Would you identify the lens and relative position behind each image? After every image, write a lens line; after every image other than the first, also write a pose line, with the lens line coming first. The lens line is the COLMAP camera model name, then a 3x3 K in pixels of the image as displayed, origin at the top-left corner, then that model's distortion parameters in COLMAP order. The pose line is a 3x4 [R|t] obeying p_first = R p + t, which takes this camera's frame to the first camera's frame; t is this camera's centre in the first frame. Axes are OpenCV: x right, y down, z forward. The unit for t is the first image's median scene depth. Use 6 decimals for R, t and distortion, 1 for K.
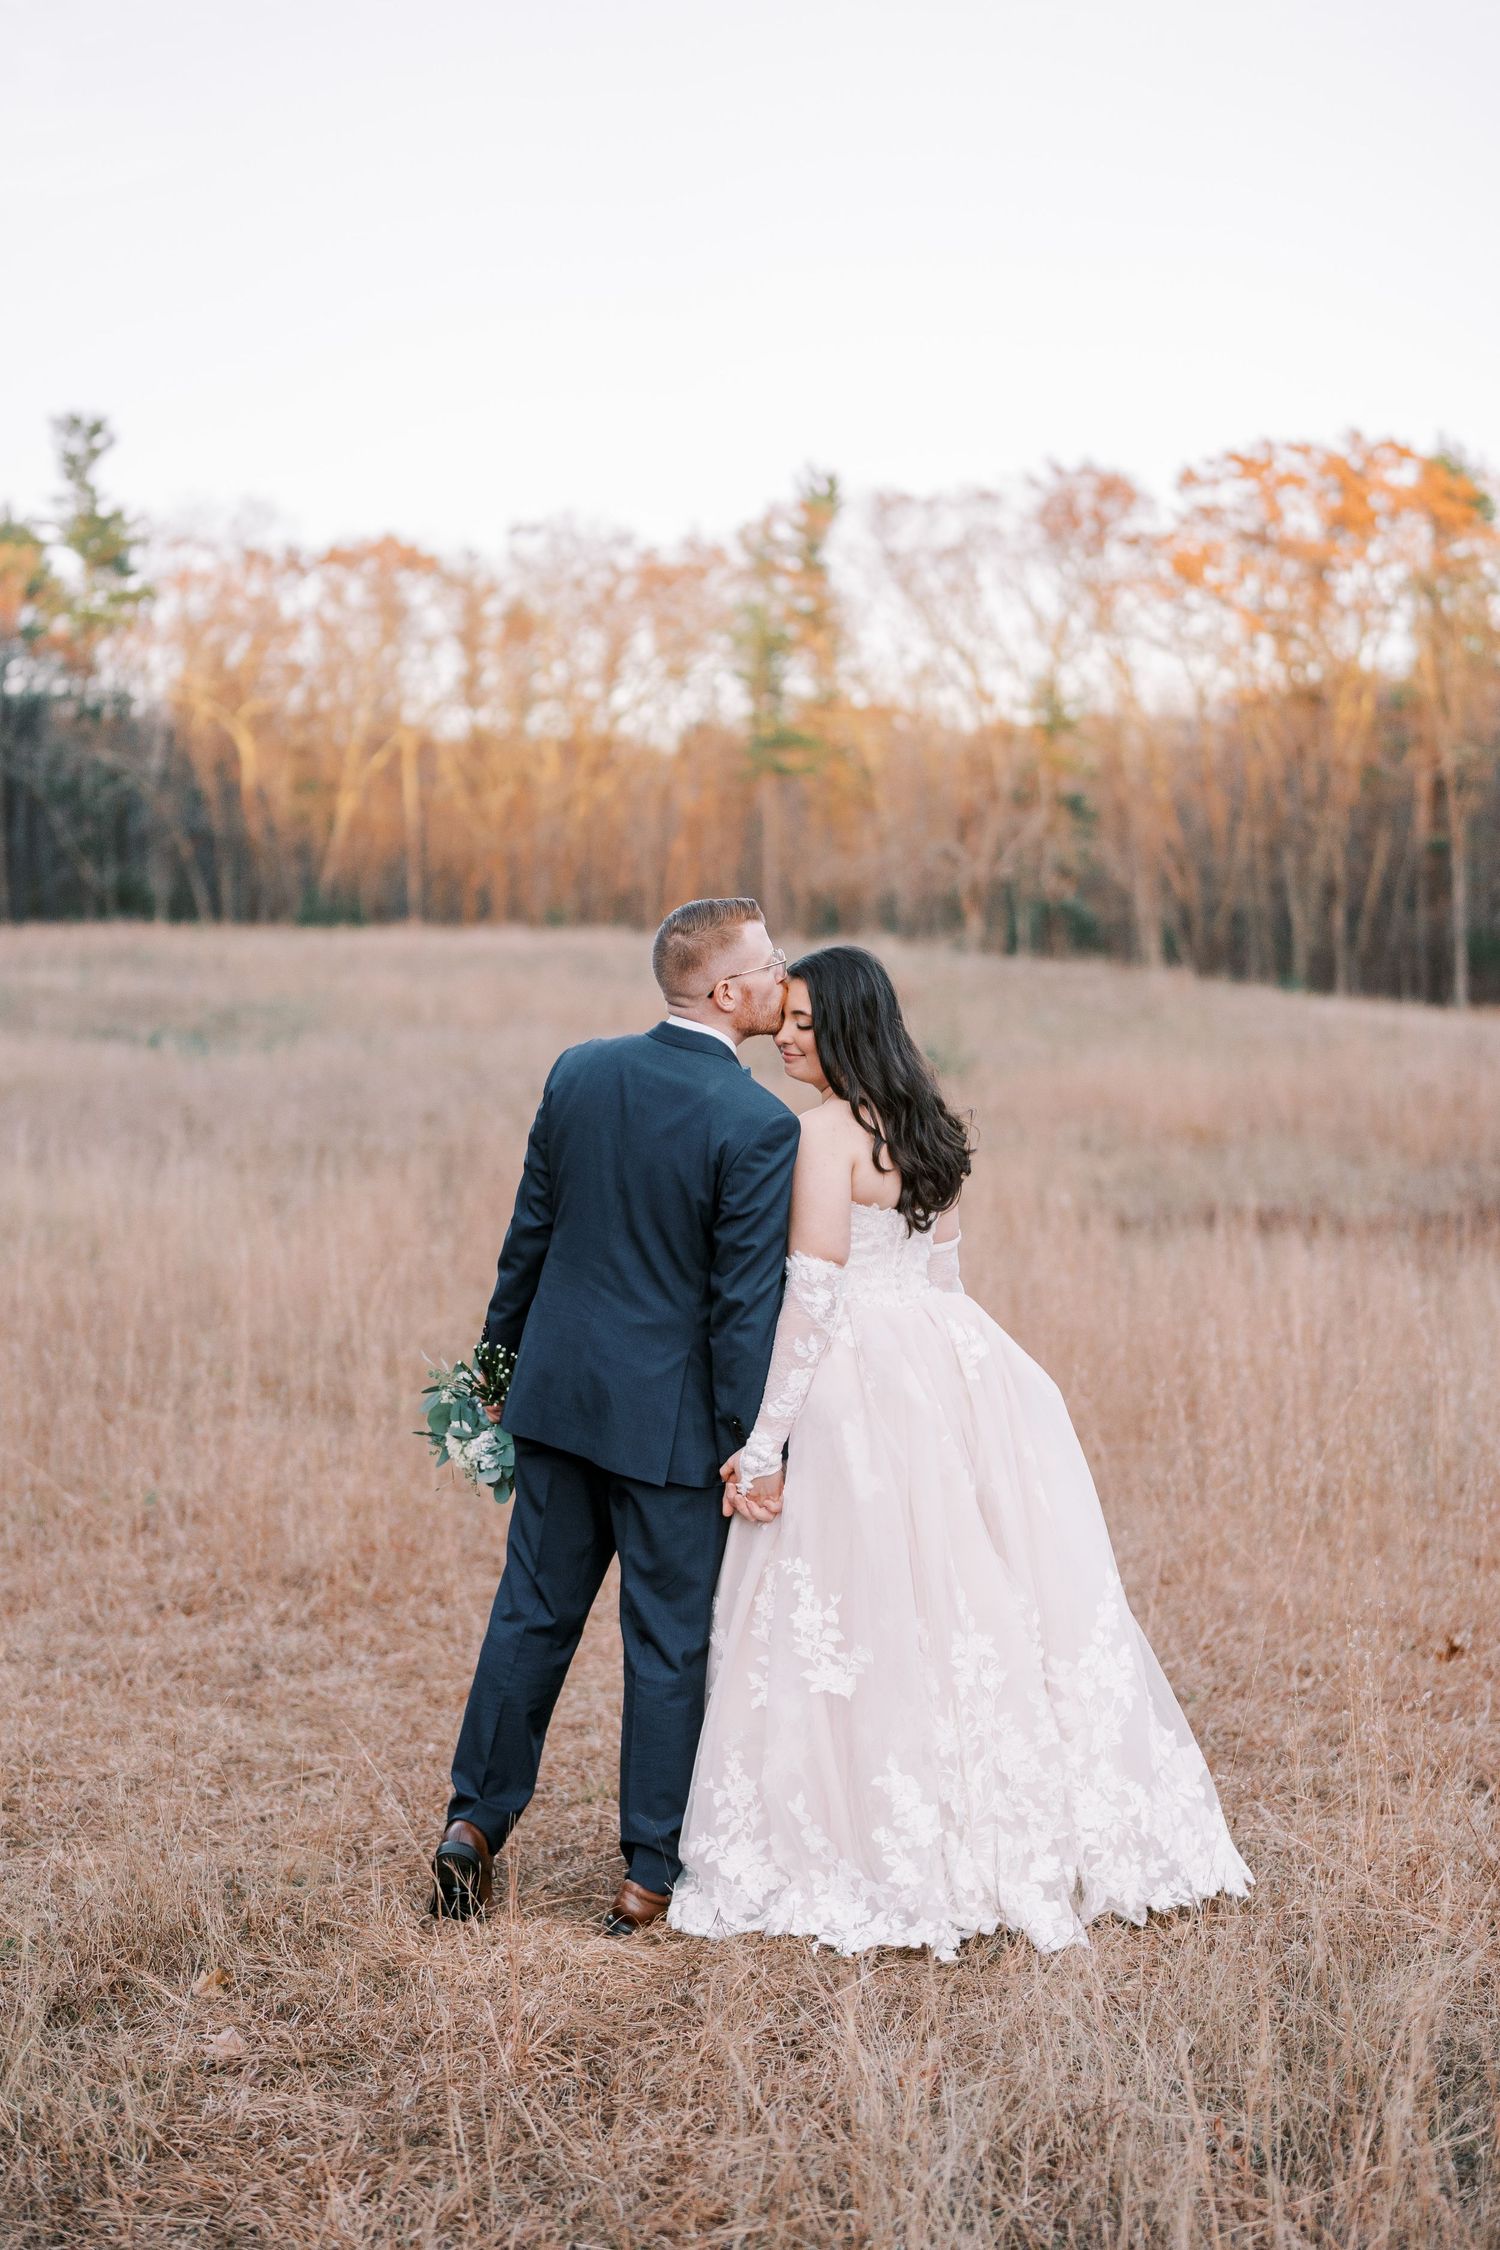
lens RADIAL K [[3272.2, 0, 669.0], [0, 3272.2, 1131.3], [0, 0, 1]] dist [-0.016120, -0.014156]
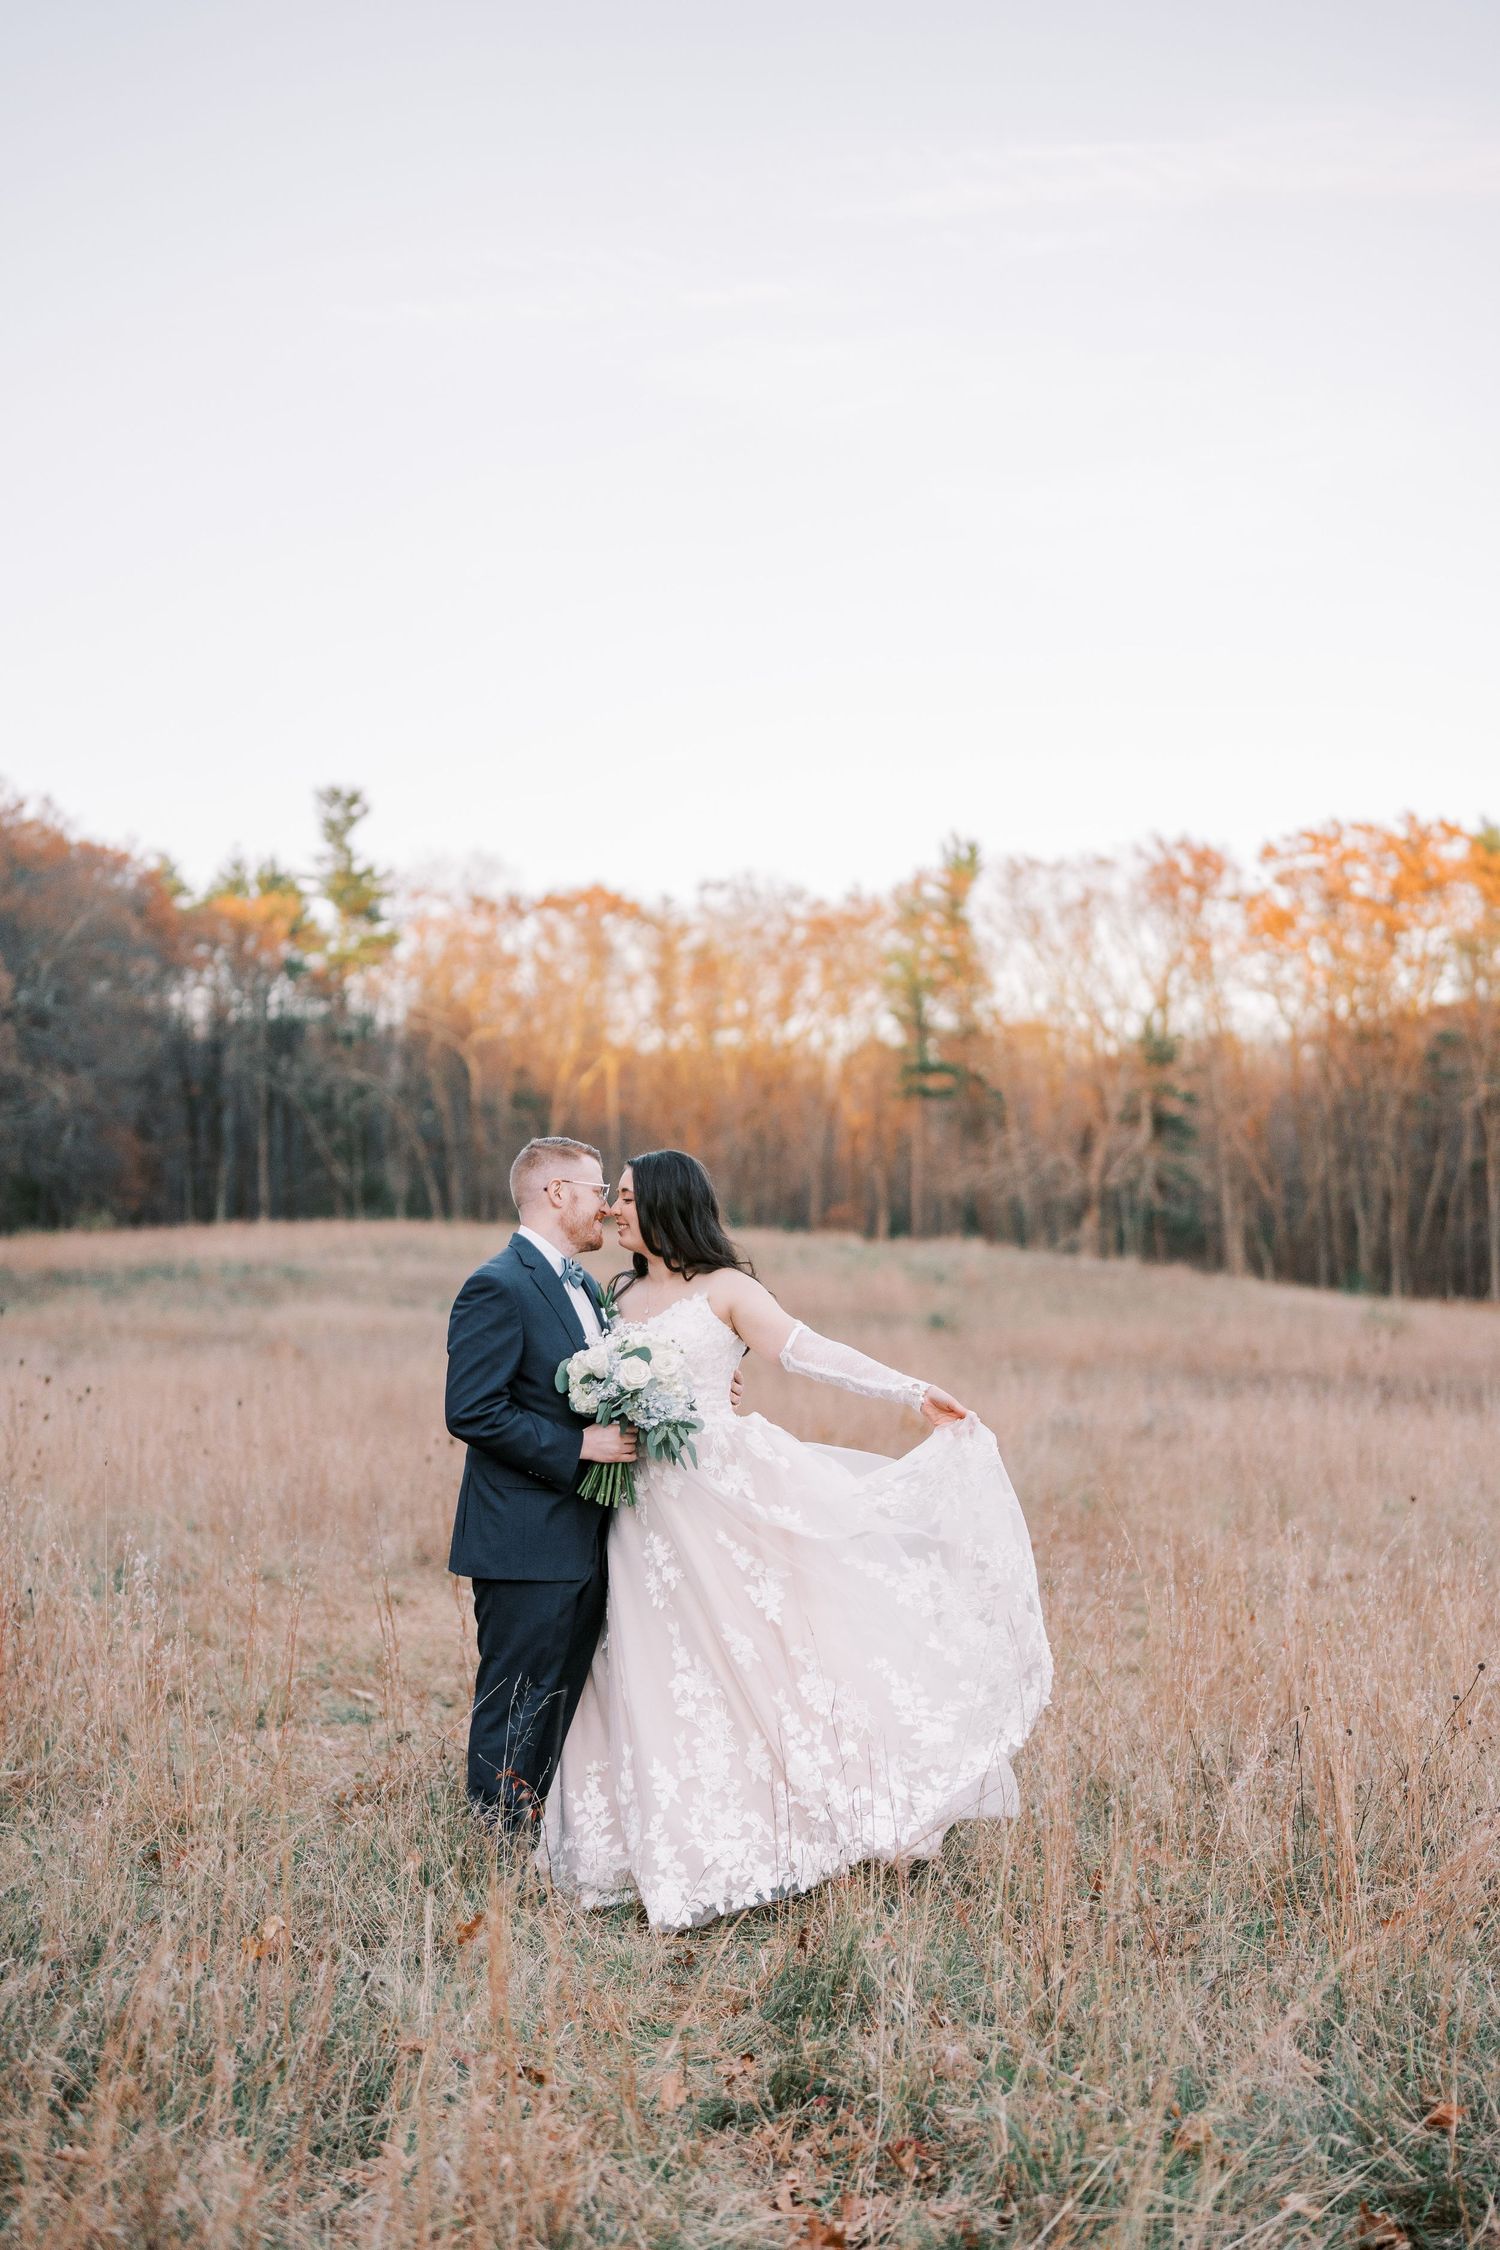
lens RADIAL K [[3436.3, 0, 703.0], [0, 3436.3, 1201.4], [0, 0, 1]] dist [-0.004351, 0.021527]
pose [[0.998730, 0.011023, -0.049157, 0.014977], [-0.014203, 0.997796, -0.064821, 0.010034], [0.048335, 0.065437, 0.996685, -0.231883]]
